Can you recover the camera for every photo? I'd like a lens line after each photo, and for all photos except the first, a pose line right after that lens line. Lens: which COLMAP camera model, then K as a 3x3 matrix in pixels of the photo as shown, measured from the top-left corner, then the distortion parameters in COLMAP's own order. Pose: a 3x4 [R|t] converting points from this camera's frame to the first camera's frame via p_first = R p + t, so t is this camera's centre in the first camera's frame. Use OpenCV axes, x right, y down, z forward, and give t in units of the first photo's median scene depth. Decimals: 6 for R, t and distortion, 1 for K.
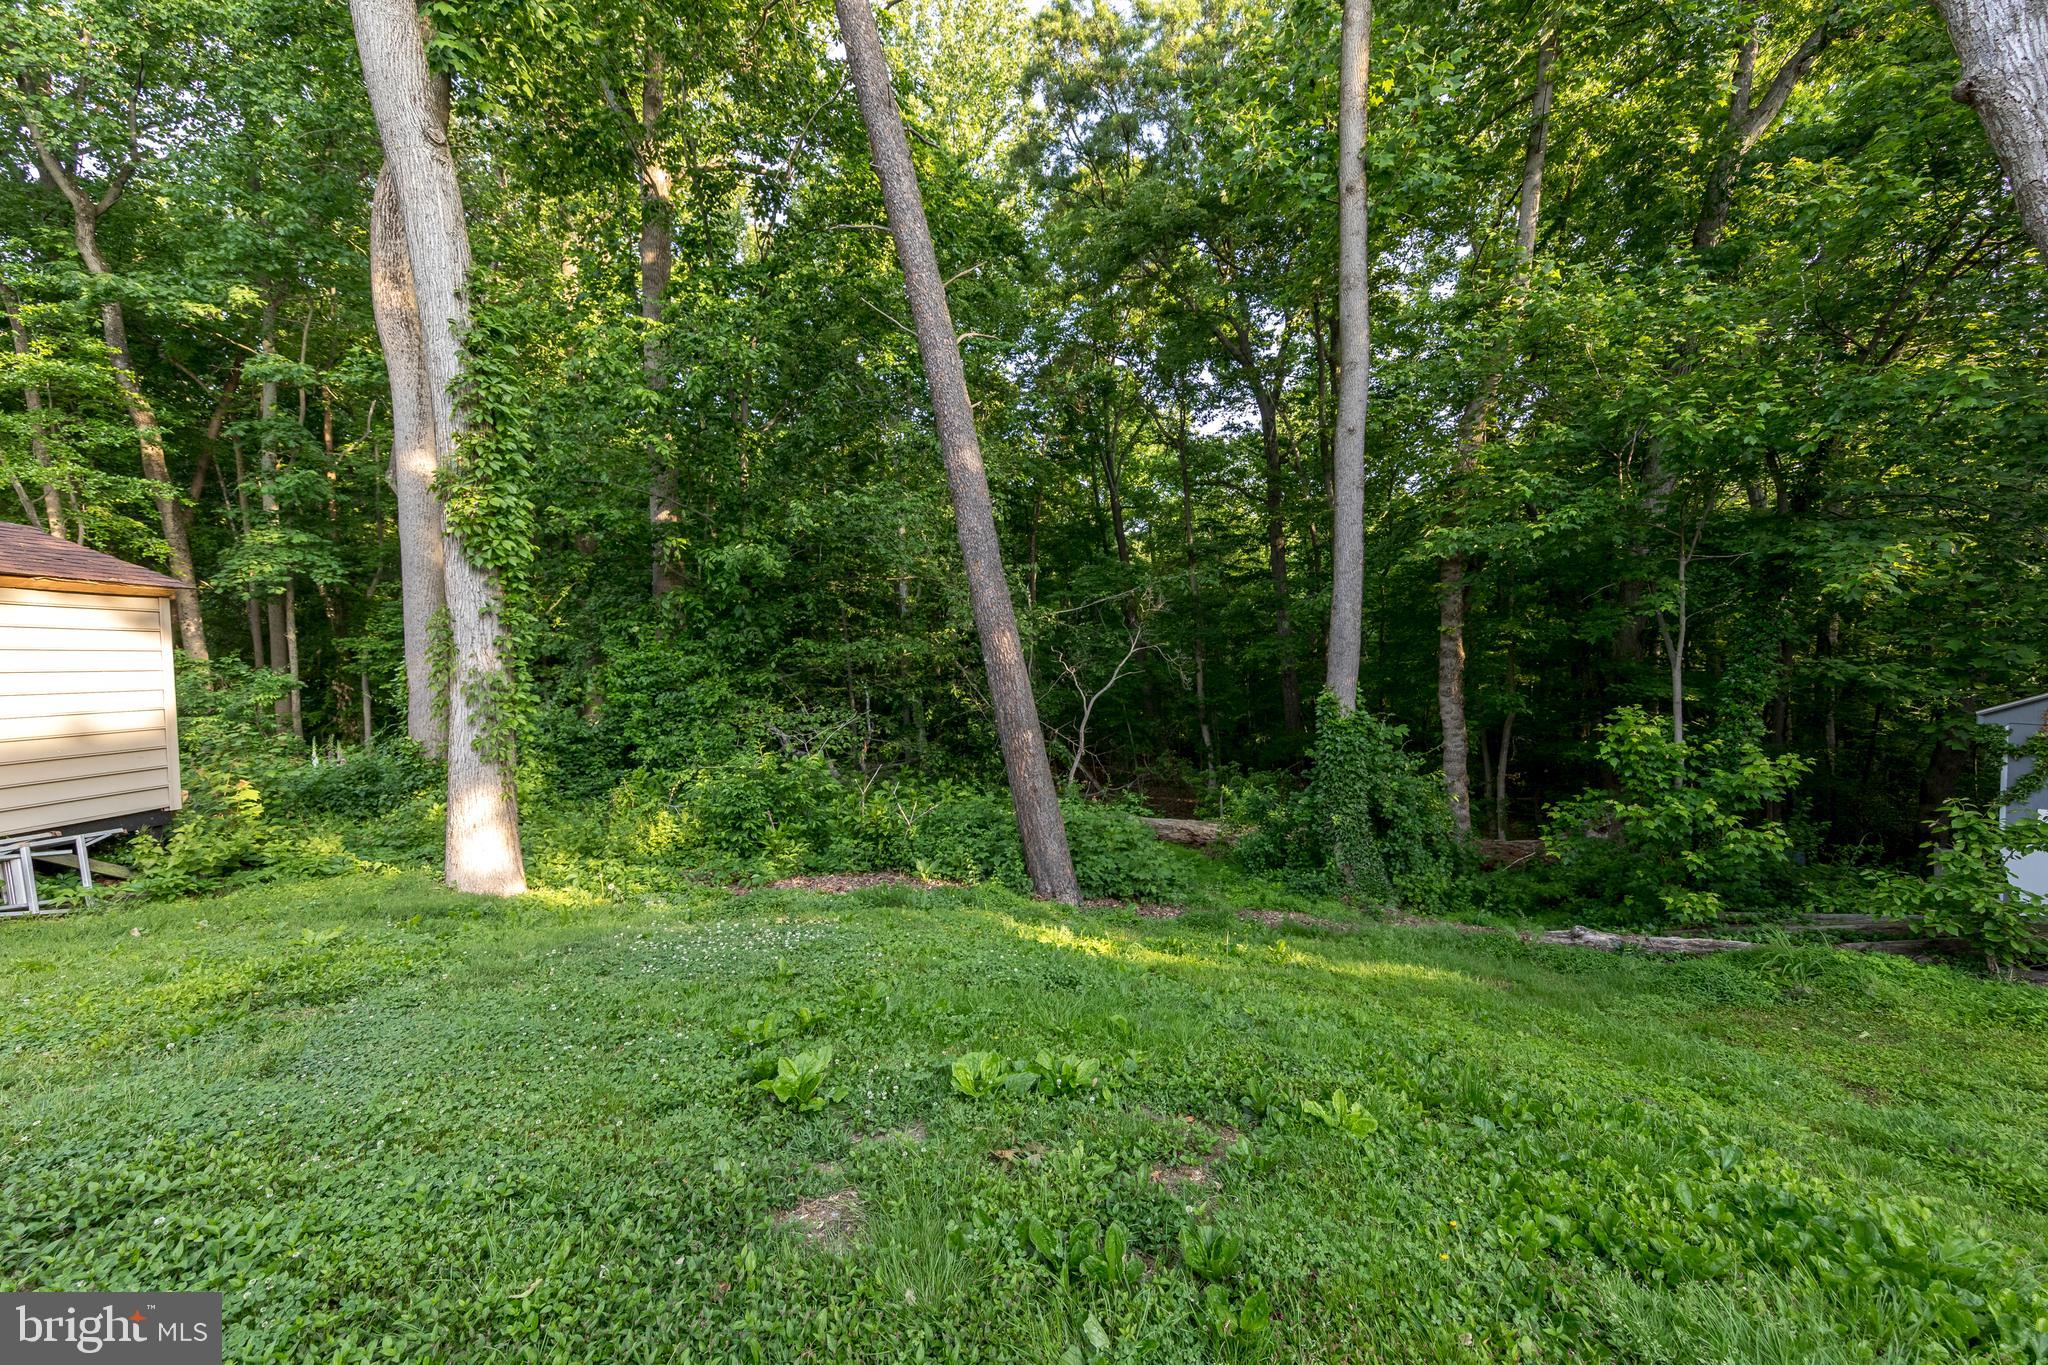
lens RADIAL K [[757.5, 0, 1020.5], [0, 757.5, 679.7], [0, 0, 1]] dist [0.012977, -0.006137]
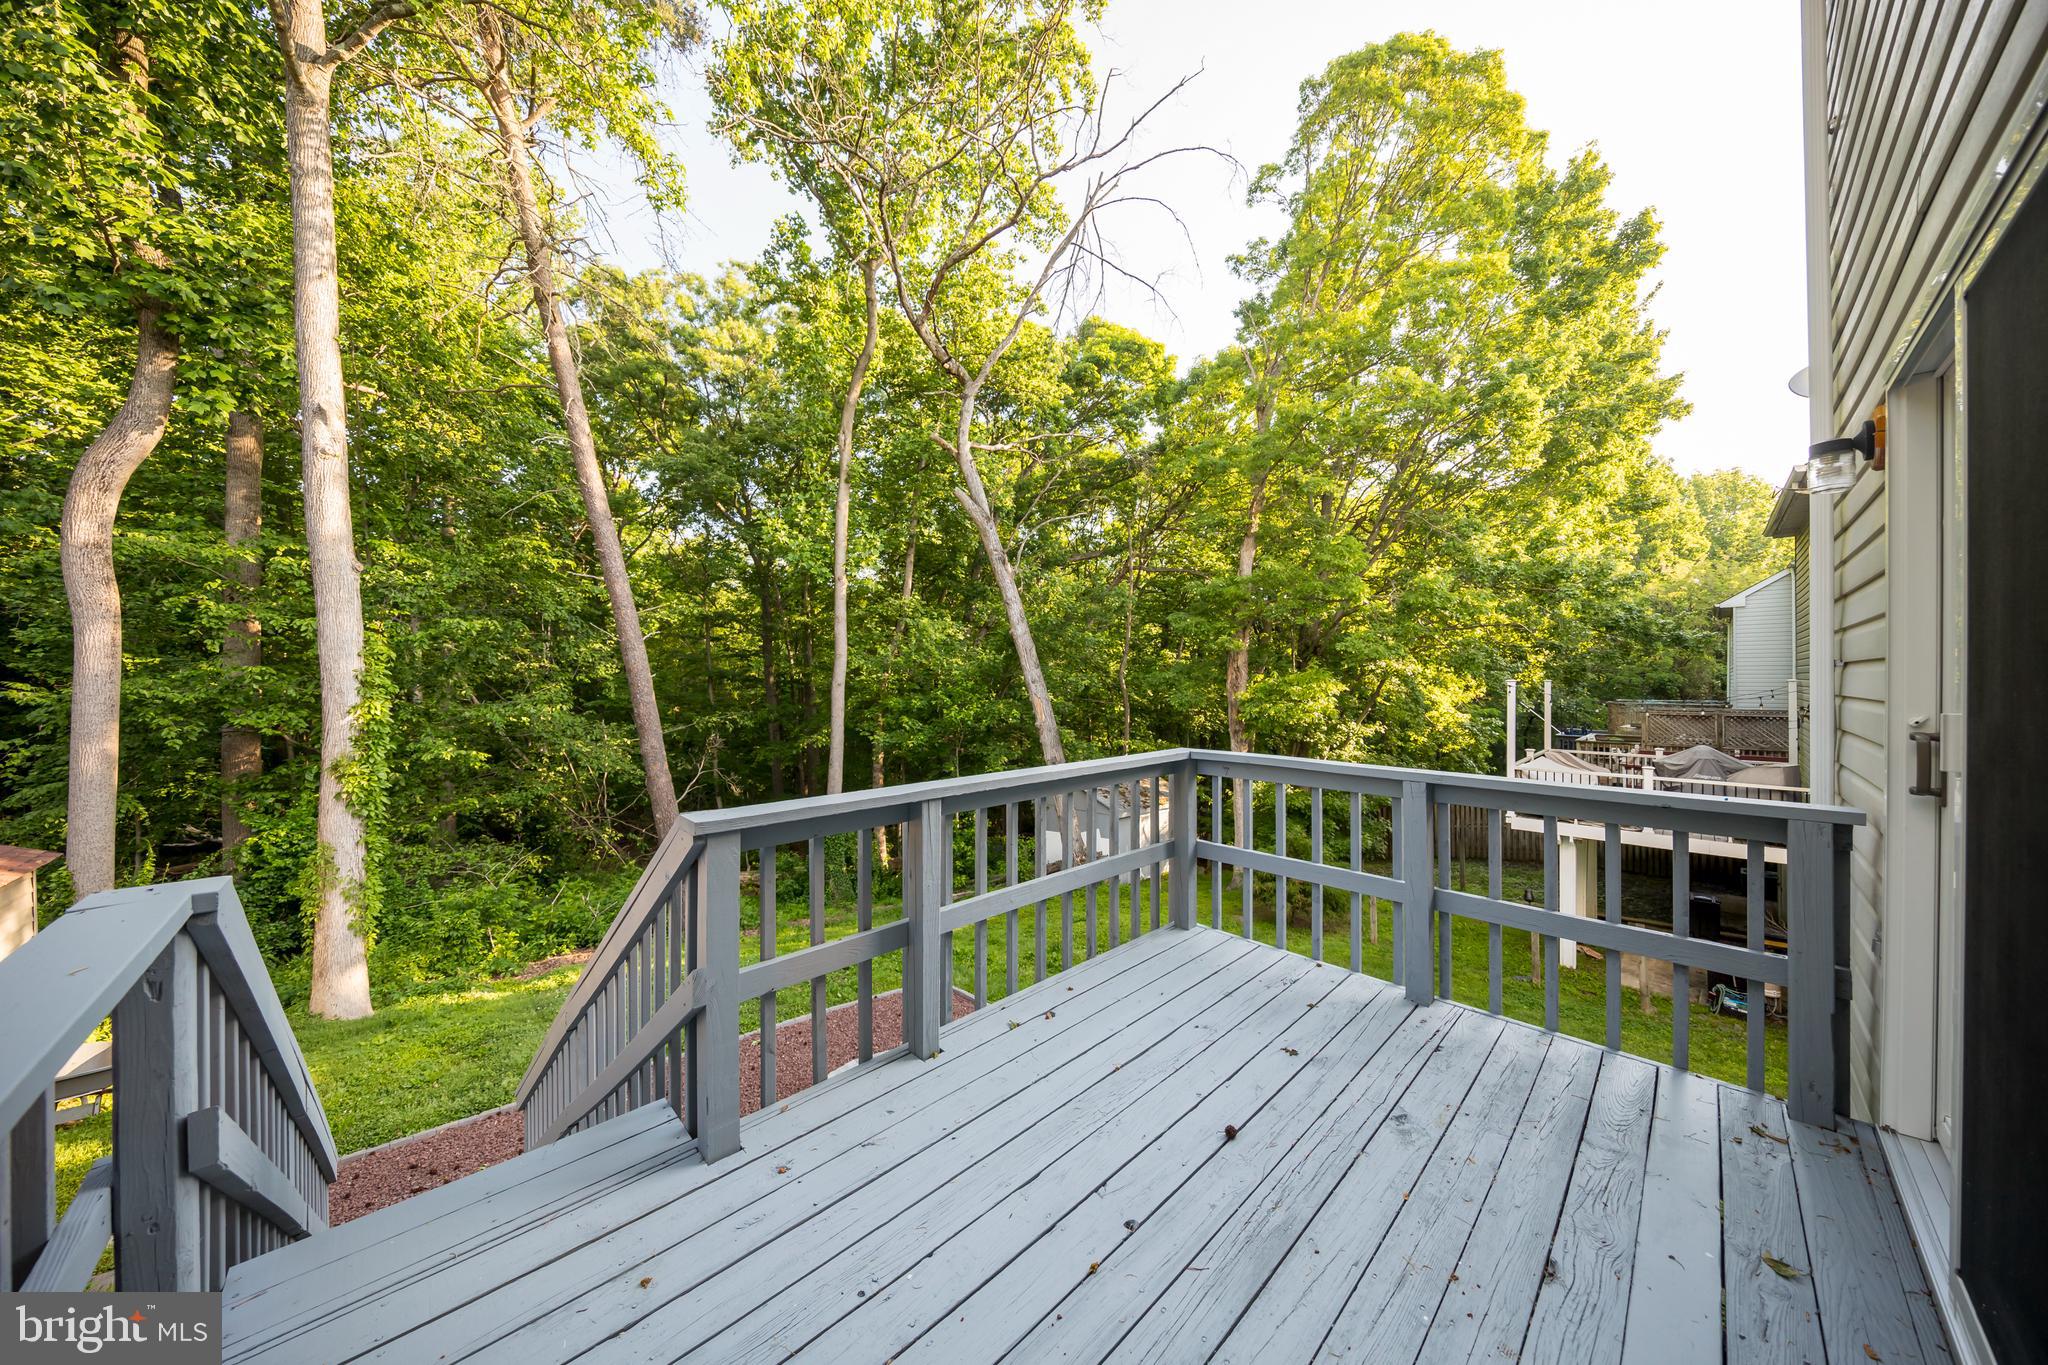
lens RADIAL K [[645.7, 0, 1021.3], [0, 645.7, 678.6], [0, 0, 1]] dist [0.009872, -0.005834]
pose [[0.733638, 0.024923, 0.679084, -0.478116], [0.010924, 0.998766, -0.048457, -0.275309], [-0.679453, 0.042968, 0.732460, -0.770598]]
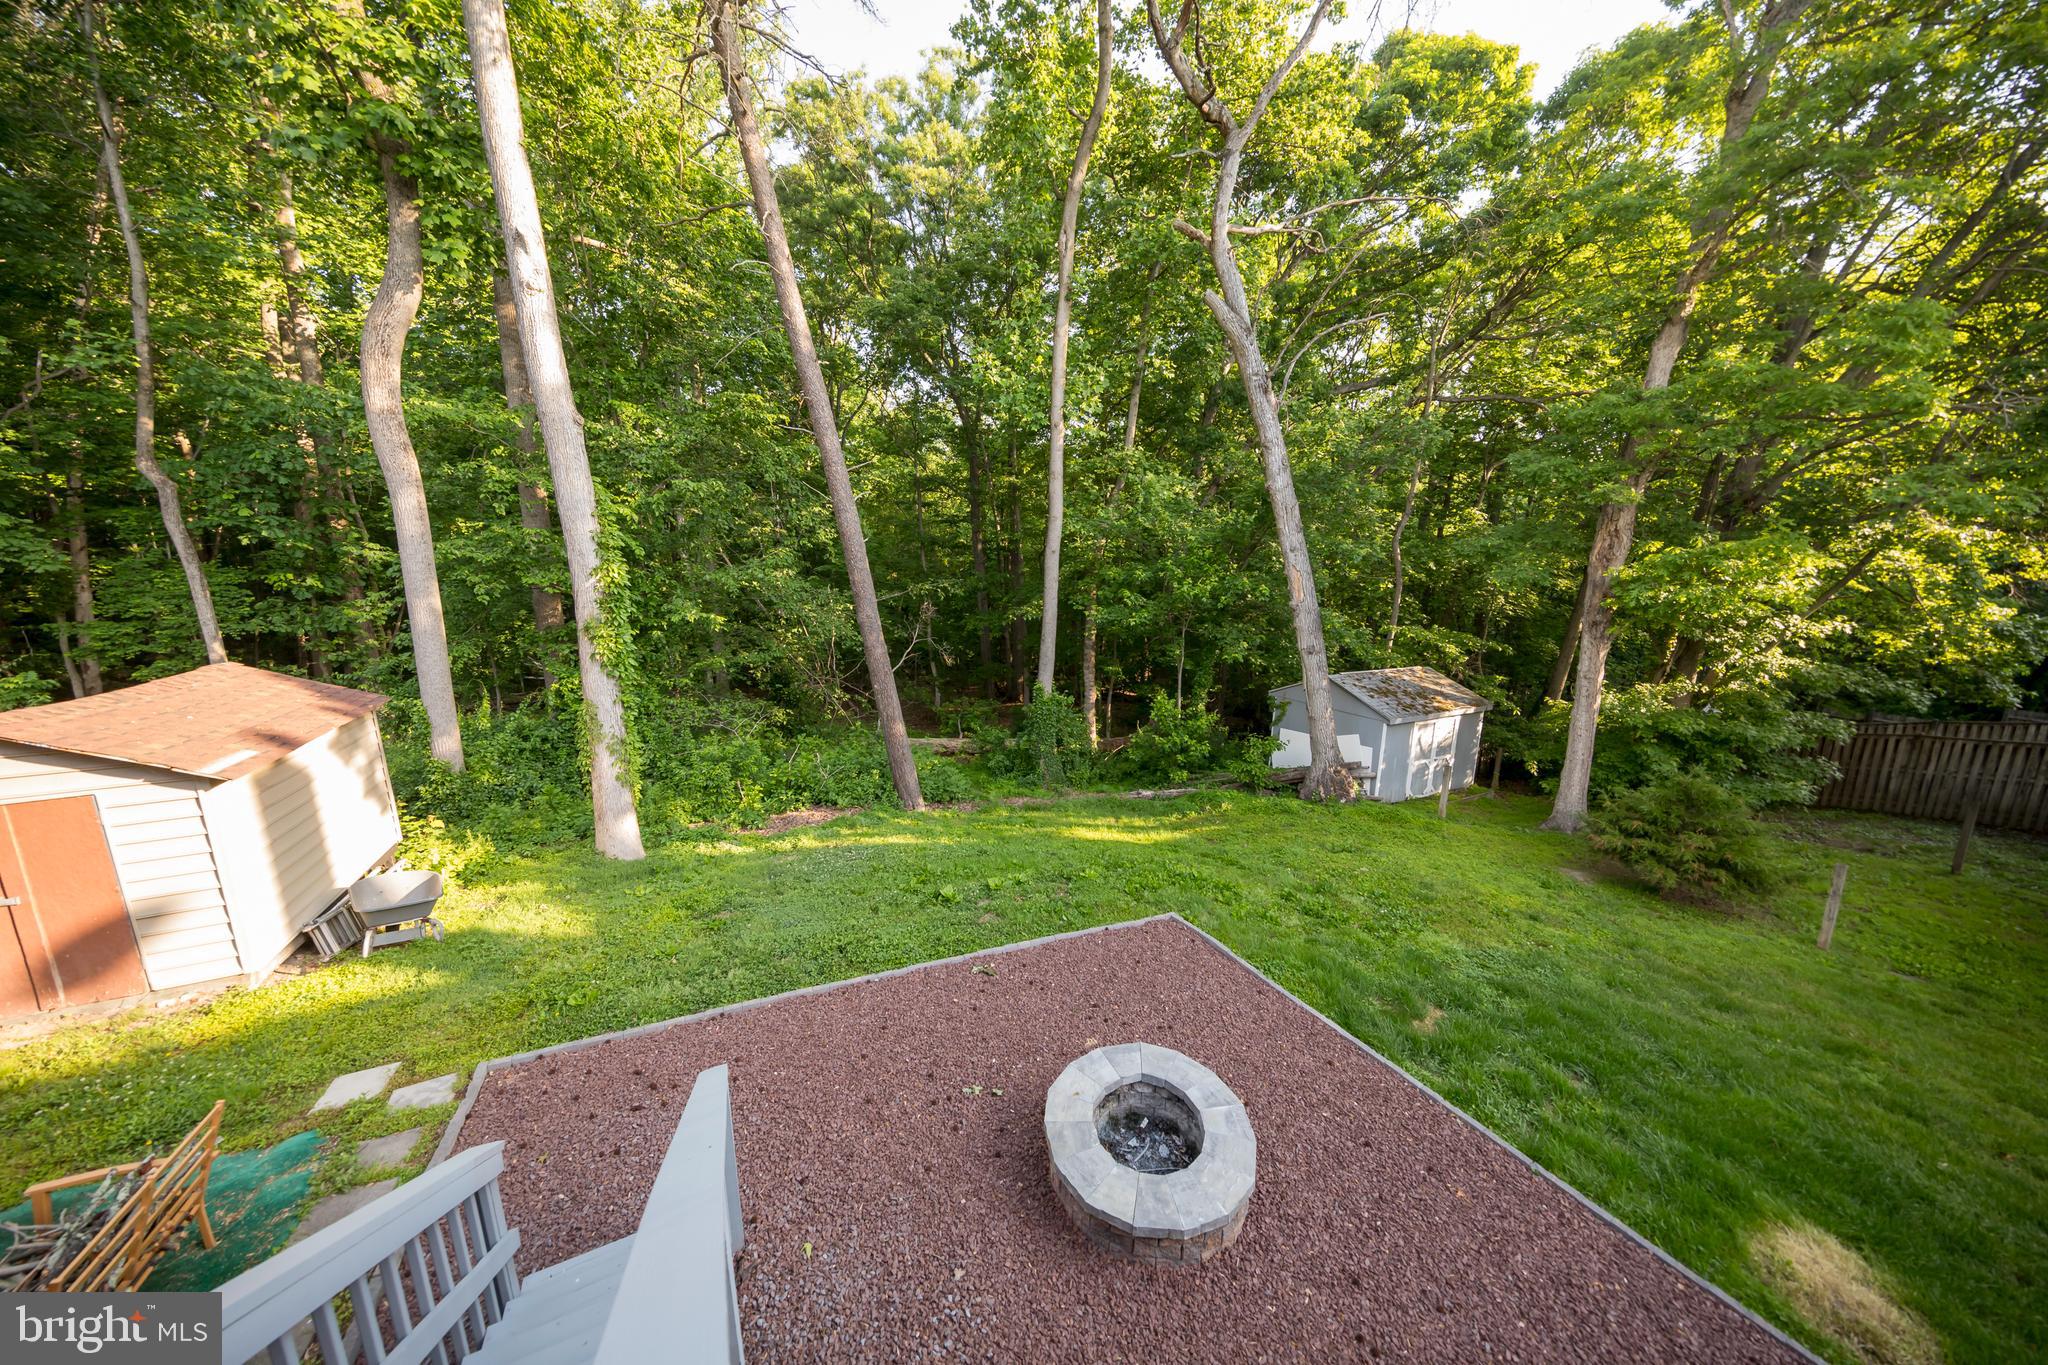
lens RADIAL K [[645.7, 0, 1021.3], [0, 645.7, 678.6], [0, 0, 1]] dist [0.009872, -0.005834]
pose [[0.902159, -0.055685, 0.427795, -0.392029], [-0.010982, 0.988349, 0.151809, -0.284012], [-0.431264, -0.141654, 0.891036, -0.514346]]
